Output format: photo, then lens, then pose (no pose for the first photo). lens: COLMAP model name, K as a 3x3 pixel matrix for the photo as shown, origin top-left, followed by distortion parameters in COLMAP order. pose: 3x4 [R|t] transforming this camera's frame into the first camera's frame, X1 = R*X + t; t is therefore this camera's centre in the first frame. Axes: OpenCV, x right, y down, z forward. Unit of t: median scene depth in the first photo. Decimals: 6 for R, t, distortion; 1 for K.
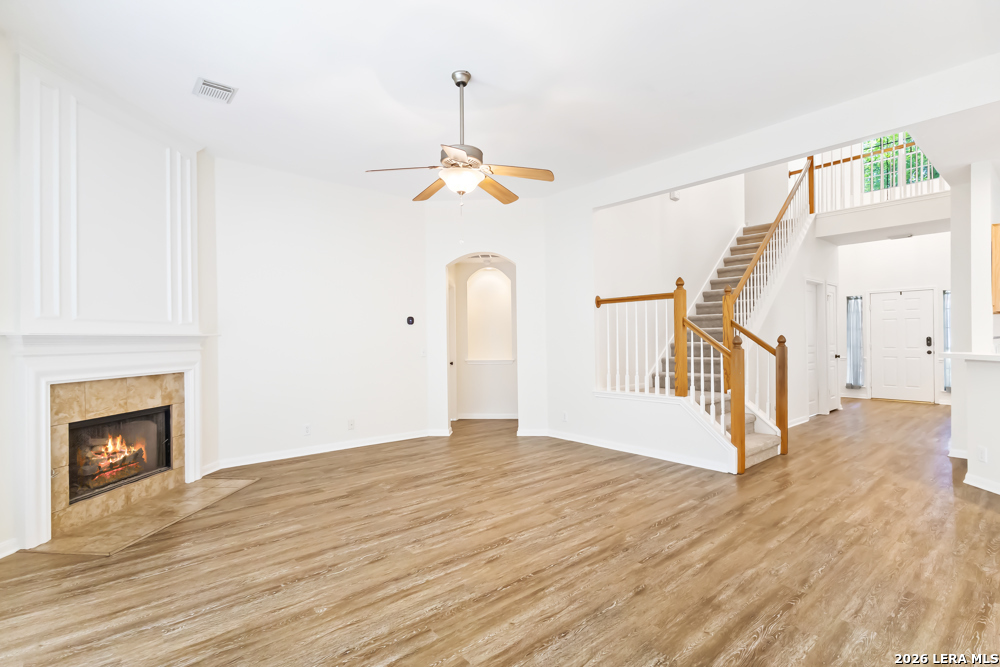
lens RADIAL K [[468.6, 0, 509.7], [0, 468.6, 337.0], [0, 0, 1]] dist [0.001861, 0.002932]
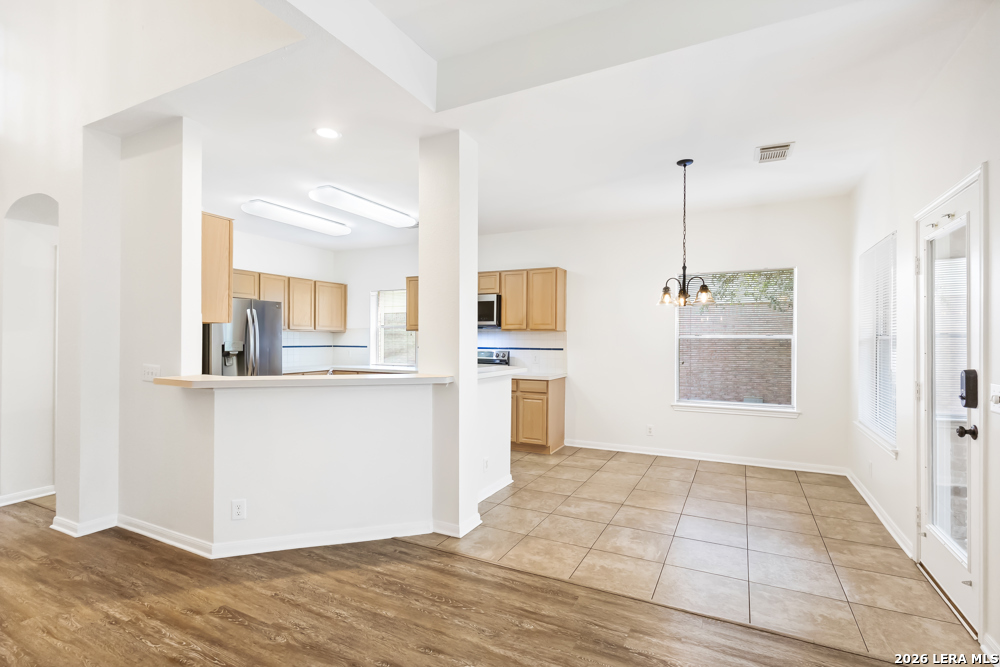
lens RADIAL K [[468.6, 0, 500.8], [0, 468.6, 343.1], [0, 0, 1]] dist [0.001861, 0.002932]
pose [[-0.375436, 0.001822, 0.926846, 0.143148], [-0.002082, 0.999994, -0.002810, -0.018435], [-0.926846, -0.002985, -0.375430, 0.869725]]
